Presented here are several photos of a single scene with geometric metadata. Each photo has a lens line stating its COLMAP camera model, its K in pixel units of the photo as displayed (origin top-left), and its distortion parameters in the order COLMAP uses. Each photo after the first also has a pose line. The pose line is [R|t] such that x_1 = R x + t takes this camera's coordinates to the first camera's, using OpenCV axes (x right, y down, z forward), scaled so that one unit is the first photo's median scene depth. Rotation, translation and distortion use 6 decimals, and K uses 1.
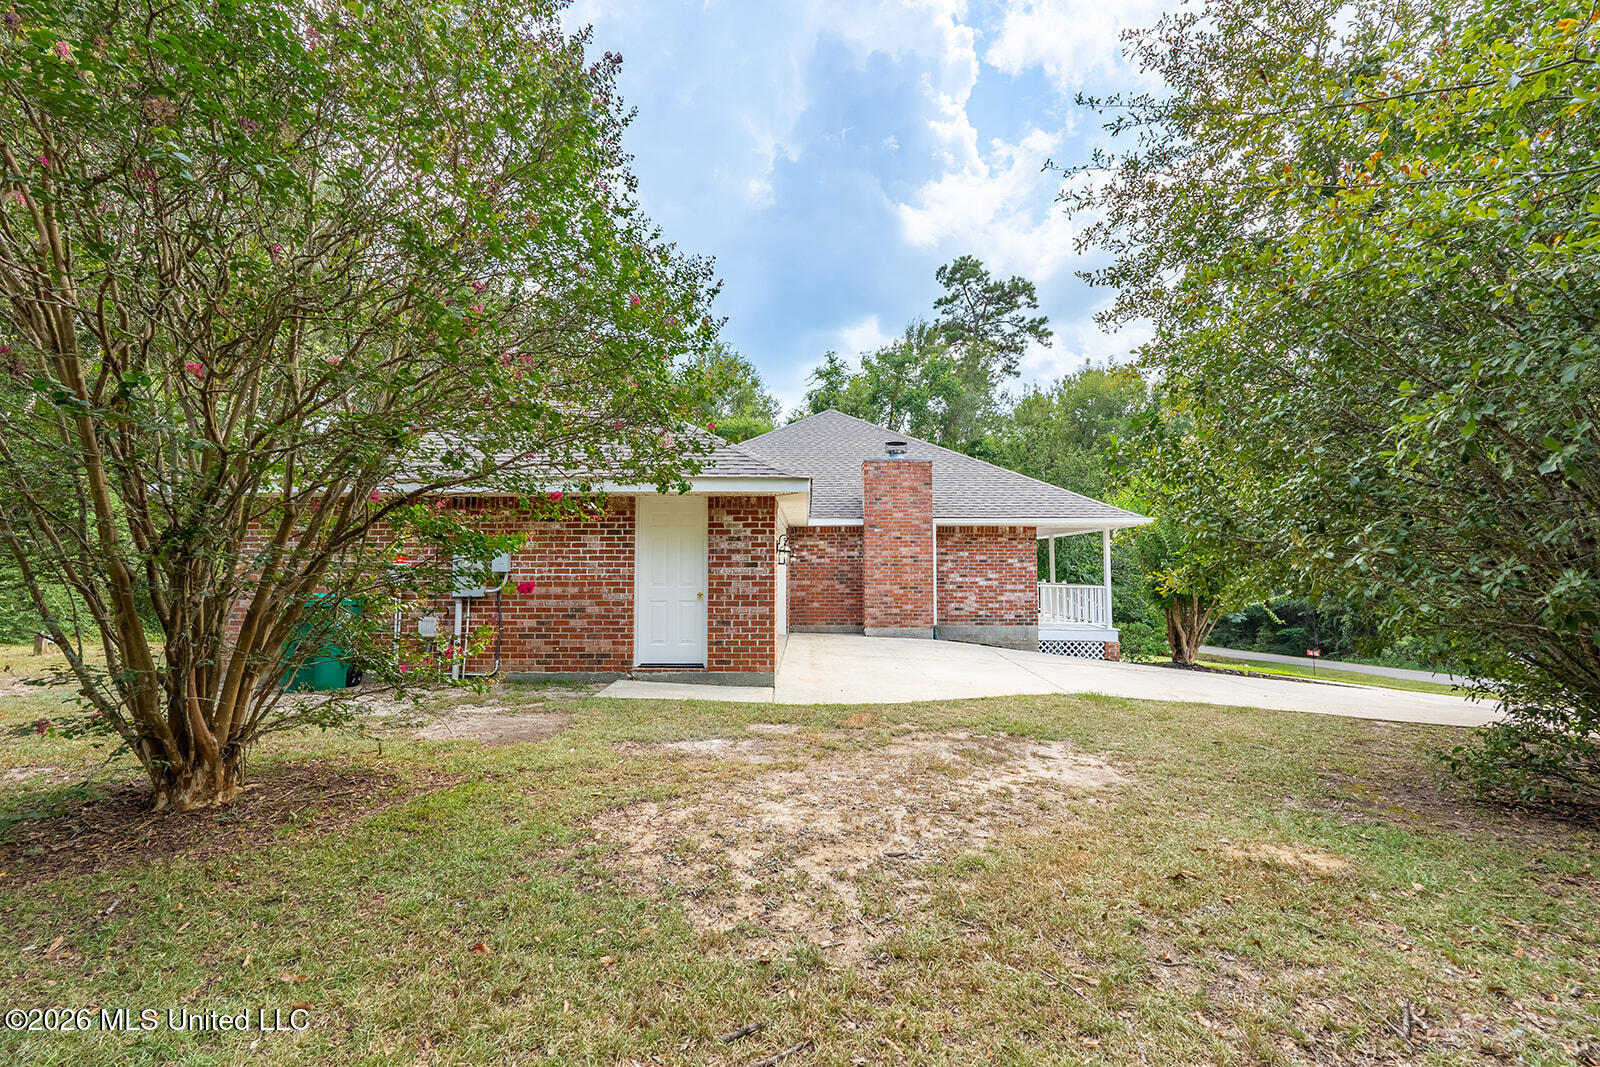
lens RADIAL K [[697.4, 0, 800.8], [0, 697.4, 528.5], [0, 0, 1]] dist [-0.003940, -0.000135]
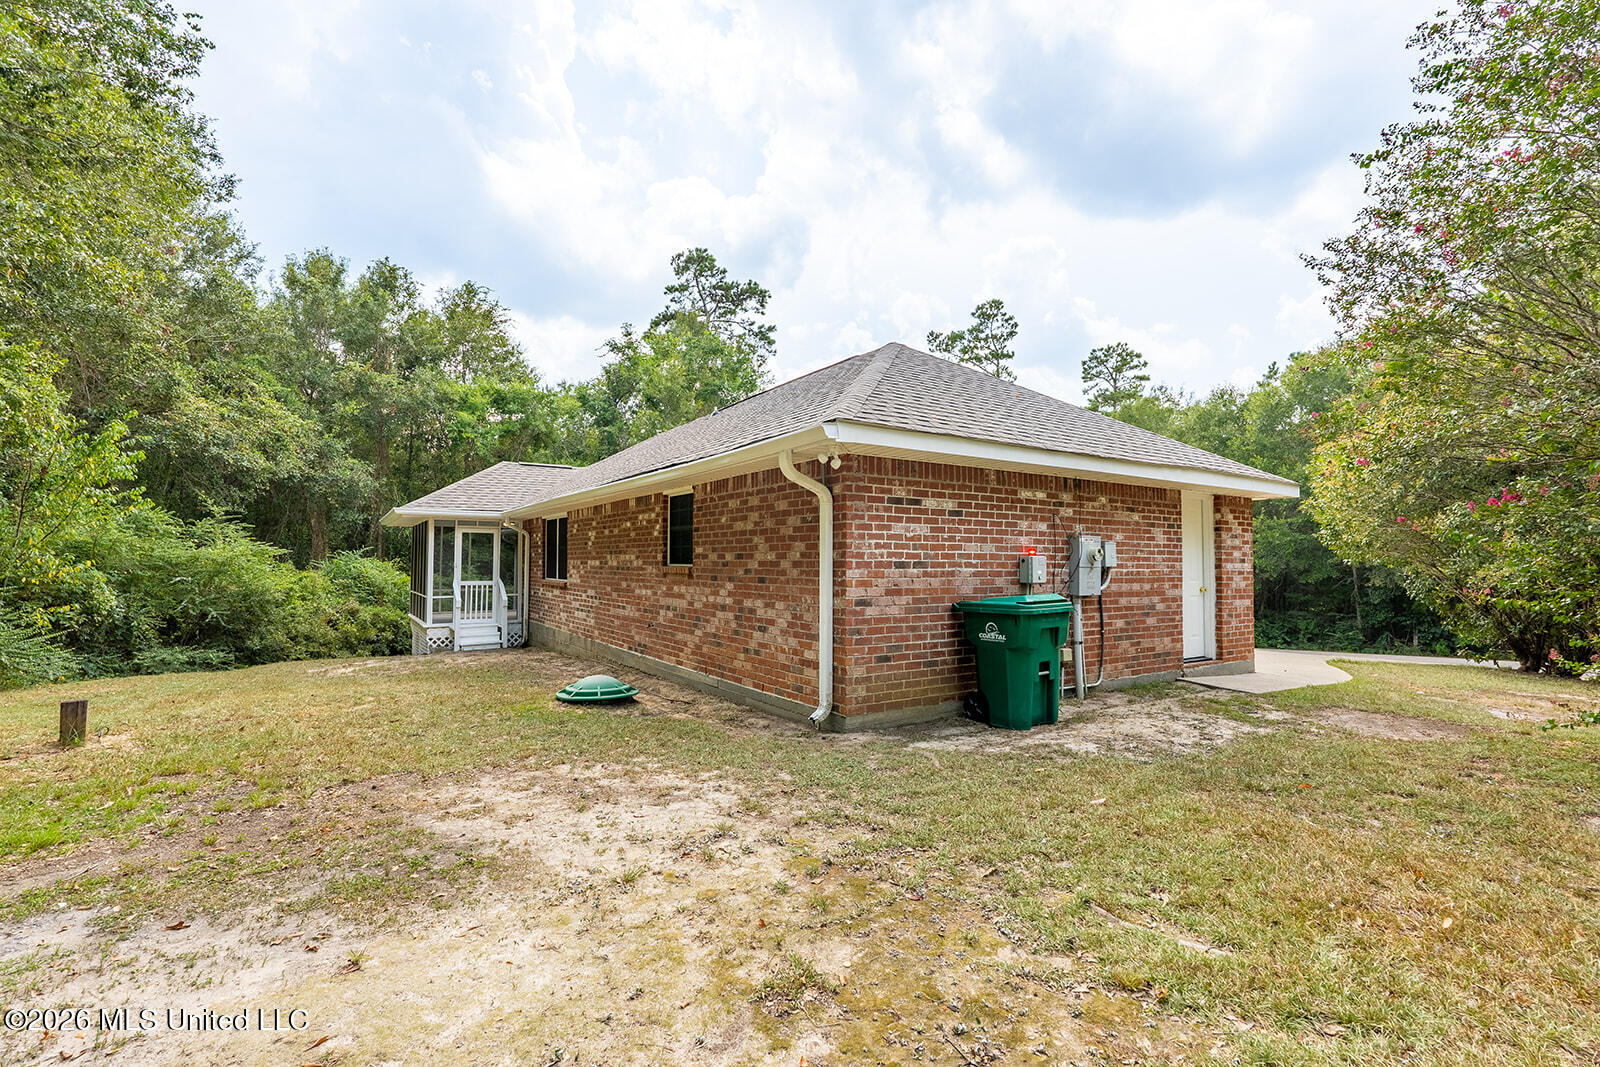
lens RADIAL K [[717.2, 0, 800.0], [0, 717.2, 533.5], [0, 0, 1]] dist [0.000187, 0.000064]
pose [[0.836849, 0.028222, 0.546706, -1.238122], [-0.034906, 0.999389, 0.001842, 0.031783], [-0.546320, -0.020625, 0.837323, 0.448028]]
